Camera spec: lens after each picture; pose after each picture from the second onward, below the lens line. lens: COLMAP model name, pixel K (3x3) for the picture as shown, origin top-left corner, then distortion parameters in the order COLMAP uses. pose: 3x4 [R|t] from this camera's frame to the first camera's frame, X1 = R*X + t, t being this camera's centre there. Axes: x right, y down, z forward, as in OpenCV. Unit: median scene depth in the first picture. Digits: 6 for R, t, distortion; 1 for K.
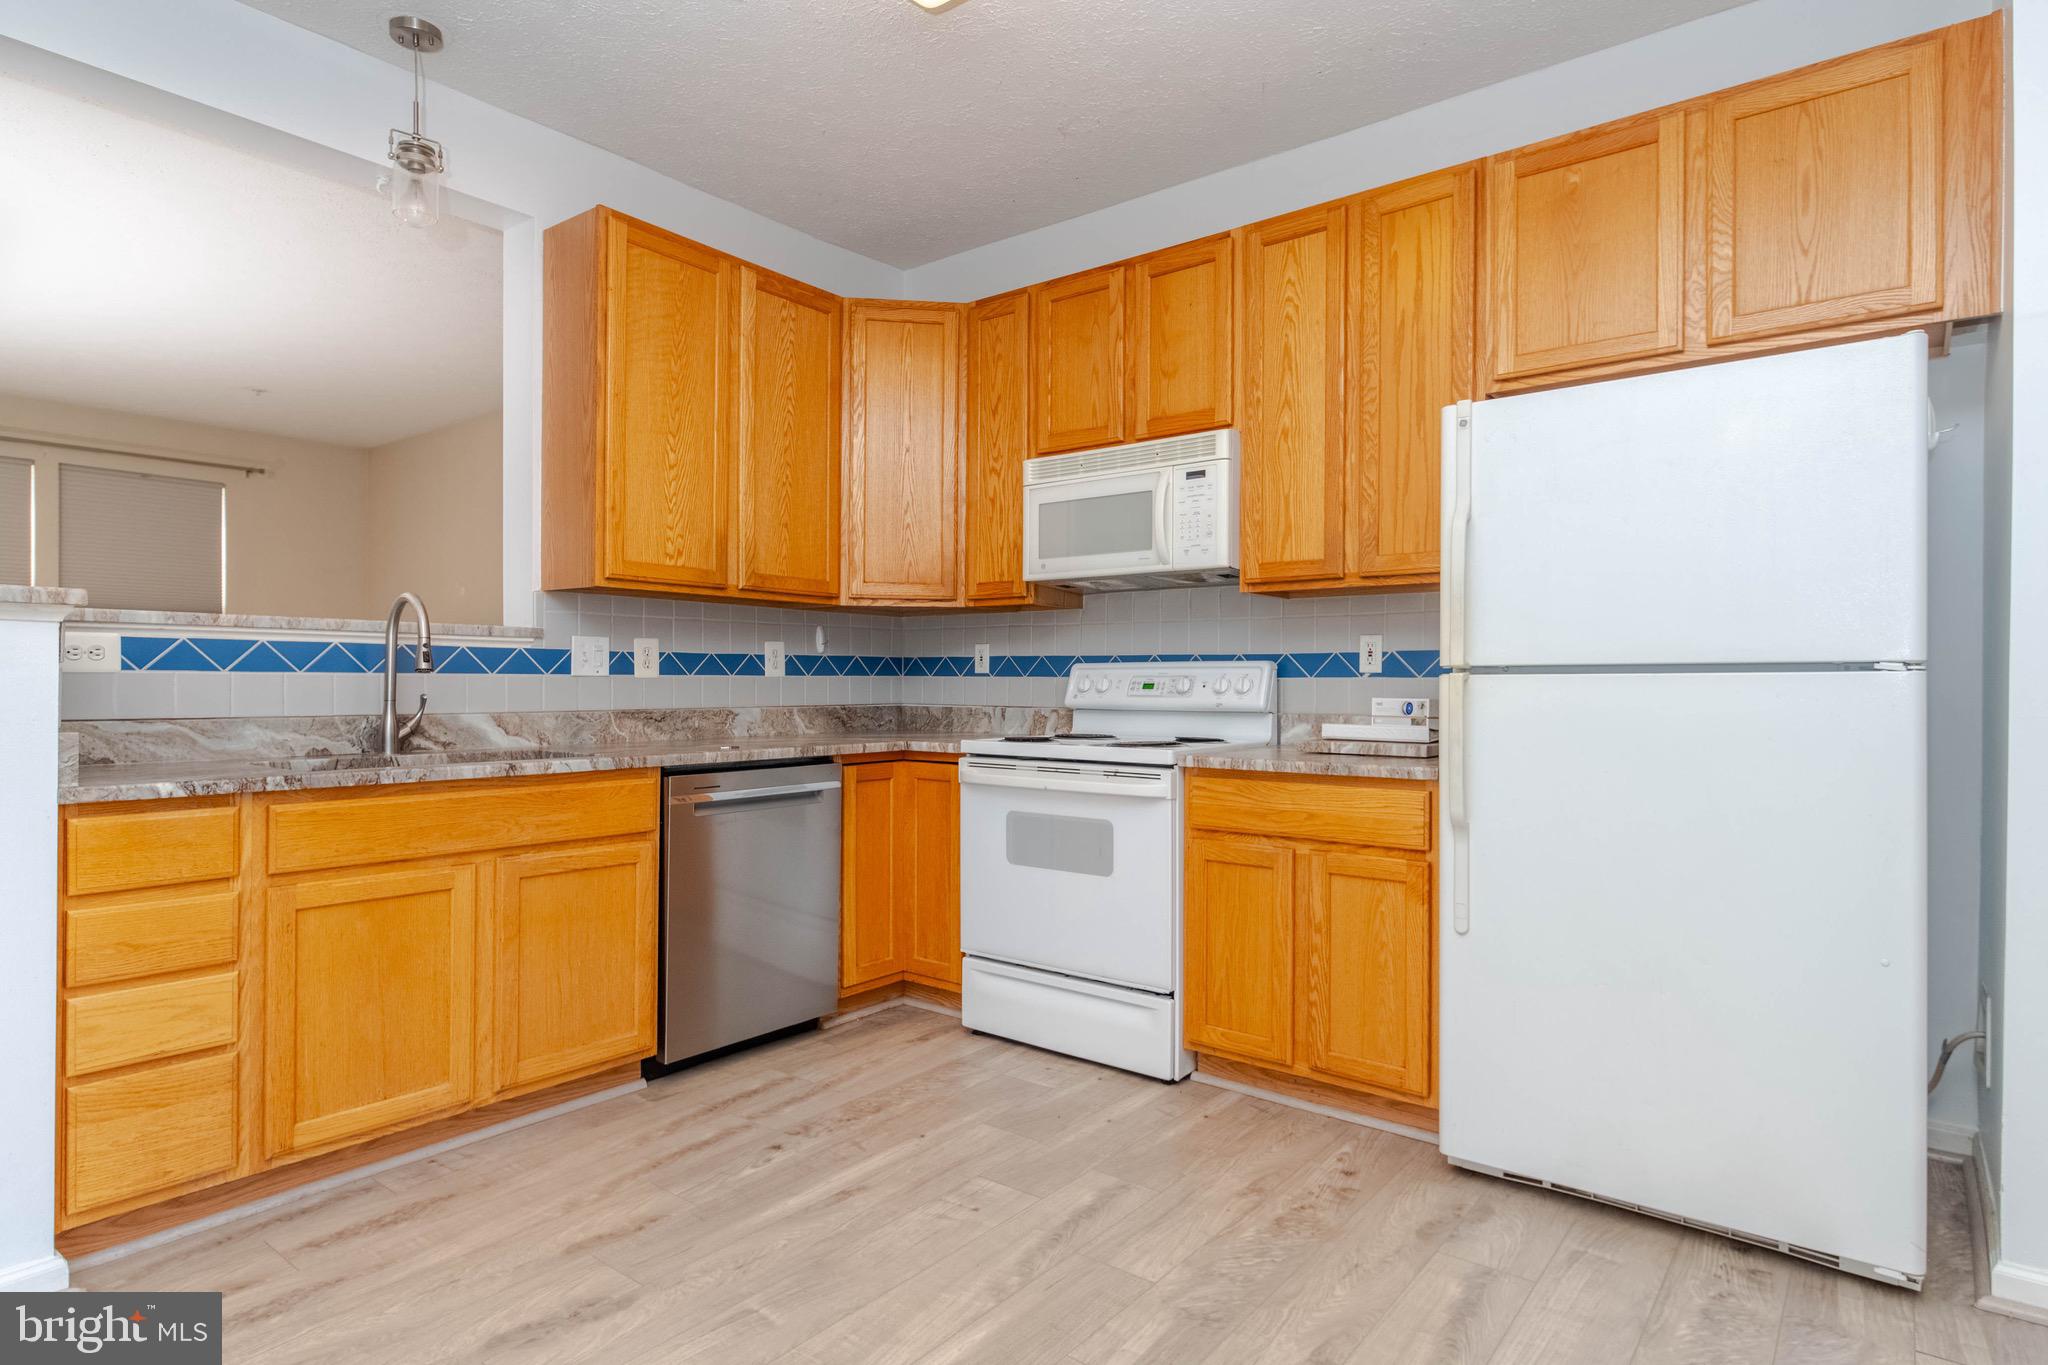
lens RADIAL K [[1102.1, 0, 1036.7], [0, 1102.1, 685.7], [0, 0, 1]] dist [0.004436, -0.001680]
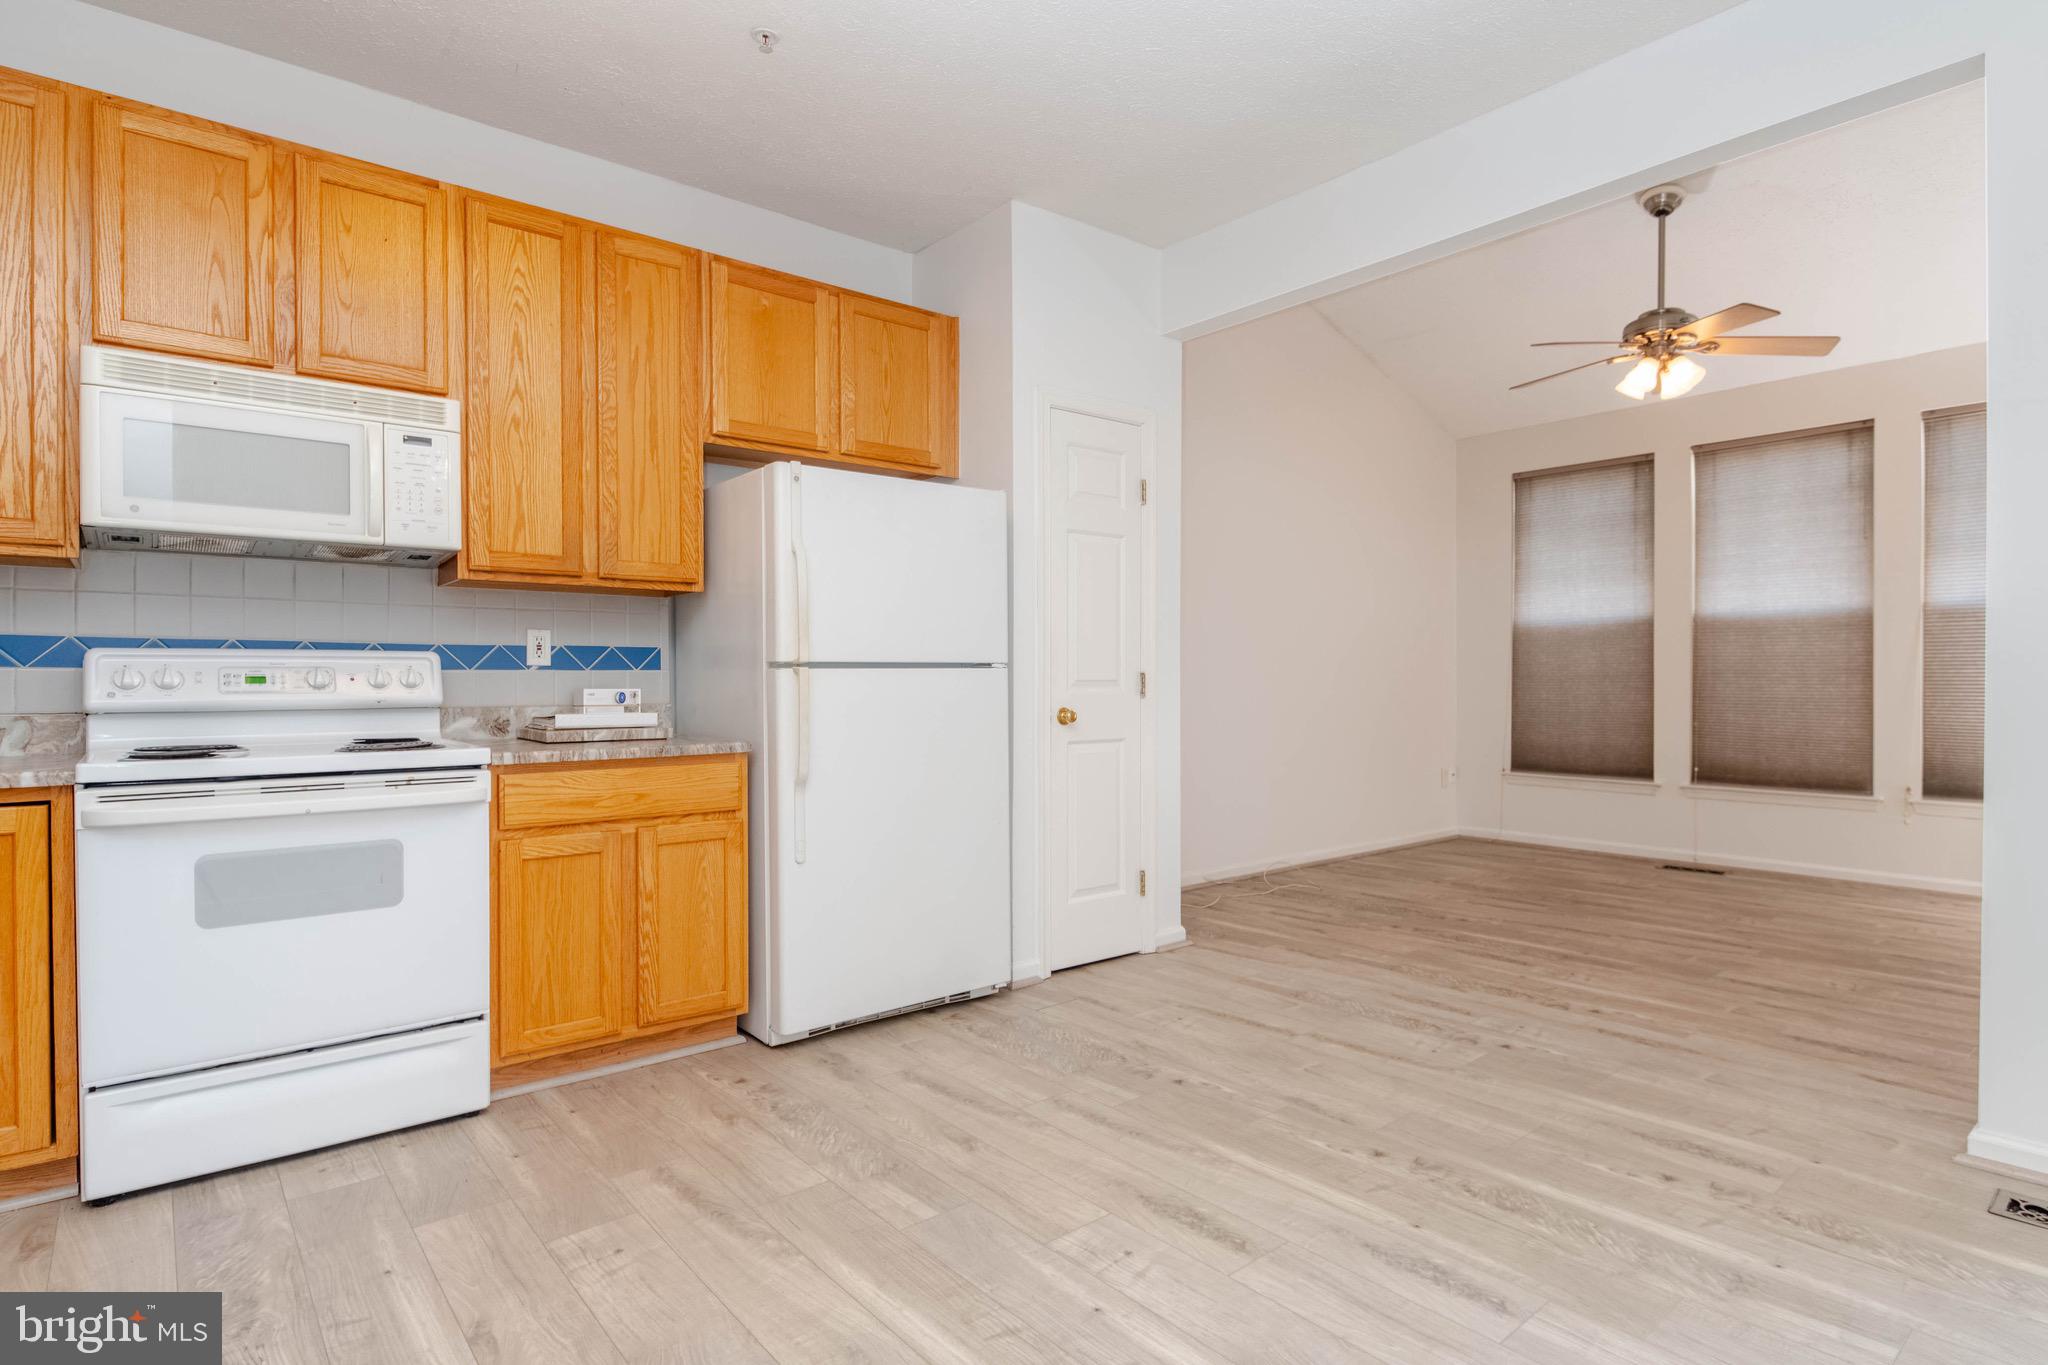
lens RADIAL K [[1059.5, 0, 1029.6], [0, 1059.5, 684.9], [0, 0, 1]] dist [0.009485, -0.009507]
pose [[0.206570, -0.010639, 0.978374, -0.649376], [0.004315, 0.999941, 0.009962, -0.001382], [-0.978422, 0.002164, 0.206603, 0.373474]]
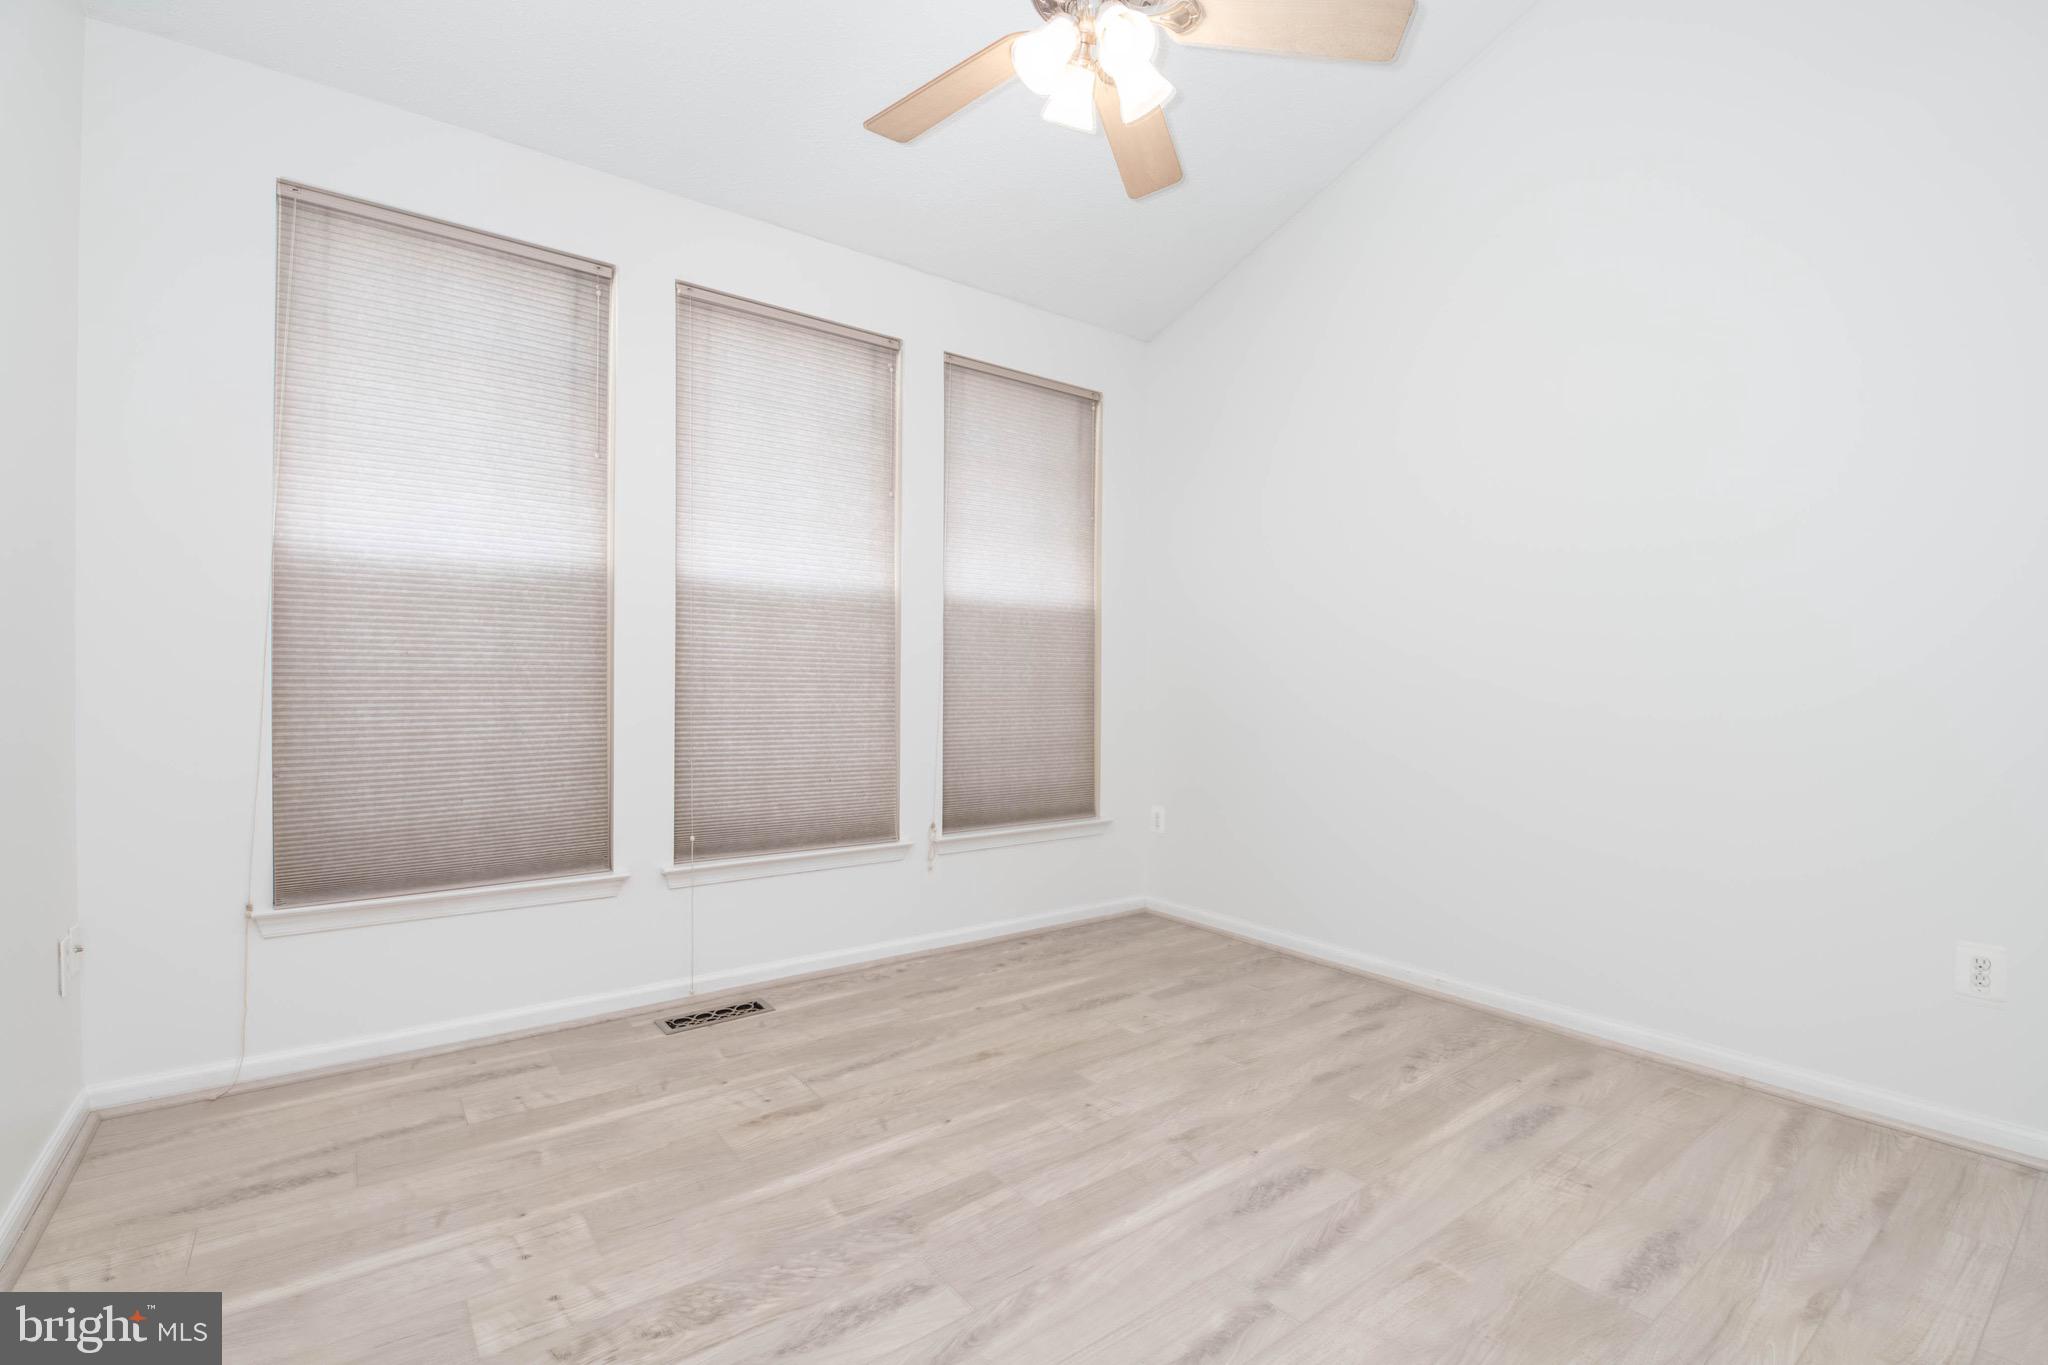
lens RADIAL K [[919.1, 0, 1038.2], [0, 919.1, 686.5], [0, 0, 1]] dist [-0.002429, -0.008461]
pose [[-0.967909, -0.014559, 0.250880, 0.961788], [-0.013186, 0.999887, 0.007154, 0.004226], [-0.250956, 0.003616, -0.967992, 0.437038]]
